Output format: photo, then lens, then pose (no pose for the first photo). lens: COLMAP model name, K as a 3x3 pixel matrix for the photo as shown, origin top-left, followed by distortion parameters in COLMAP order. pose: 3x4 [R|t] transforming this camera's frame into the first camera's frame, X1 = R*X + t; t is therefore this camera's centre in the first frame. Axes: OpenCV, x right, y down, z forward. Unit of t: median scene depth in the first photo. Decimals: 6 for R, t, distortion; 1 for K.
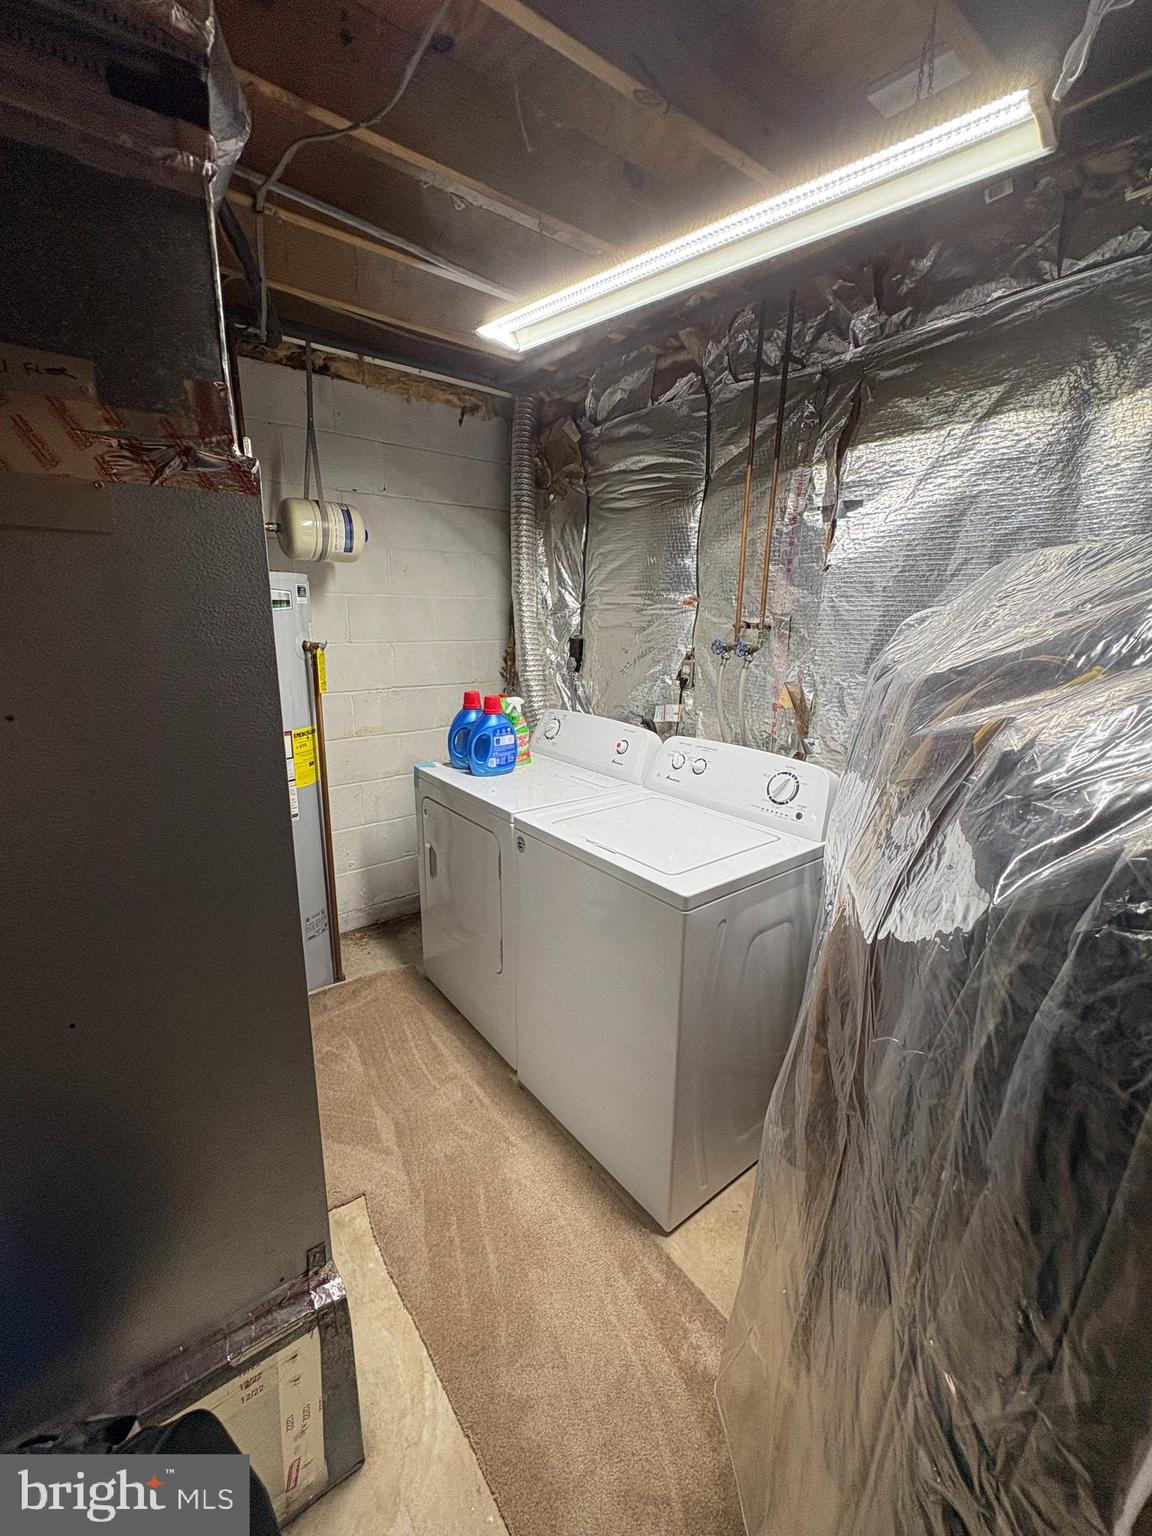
lens RADIAL K [[644.3, 0, 576.0], [0, 644.3, 768.0], [0, 0, 1]] dist [-0.000300, 0.000313]
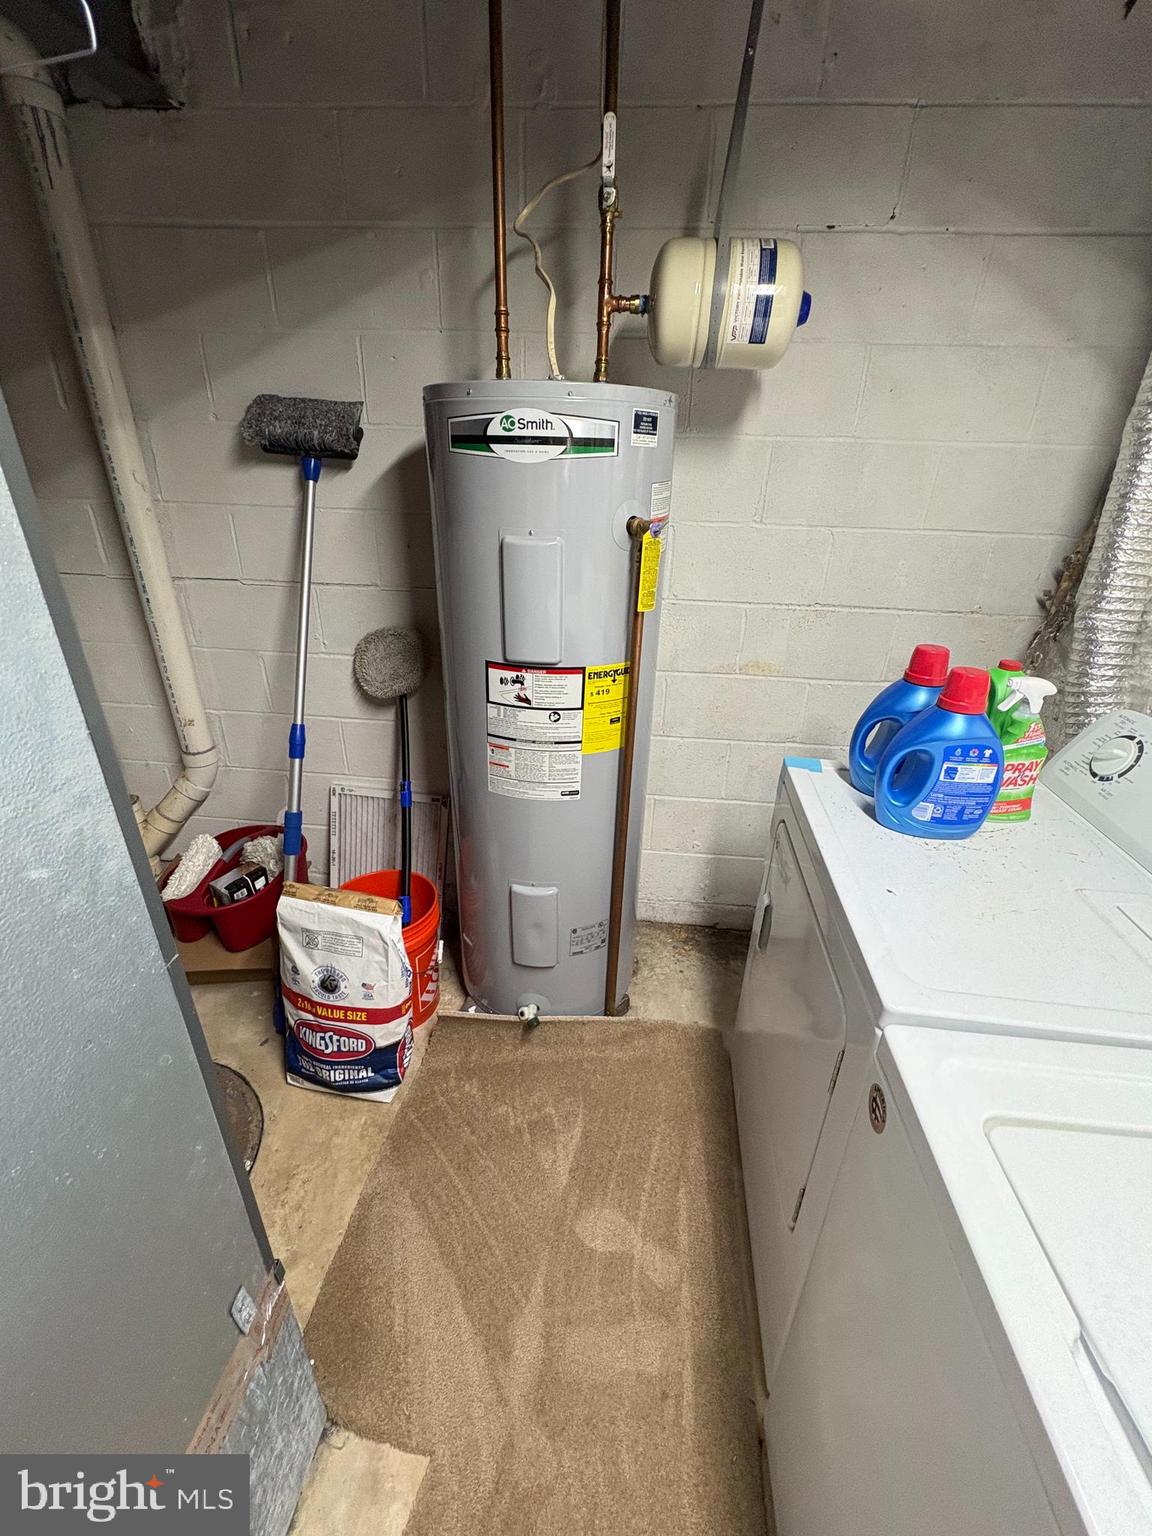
lens RADIAL K [[644.3, 0, 576.0], [0, 644.3, 768.0], [0, 0, 1]] dist [-0.000300, 0.000313]
pose [[0.721150, 0.303283, -0.622866, -0.027967], [-0.185307, 0.950769, 0.248396, -0.103450], [0.667536, -0.063709, 0.741847, 0.461216]]
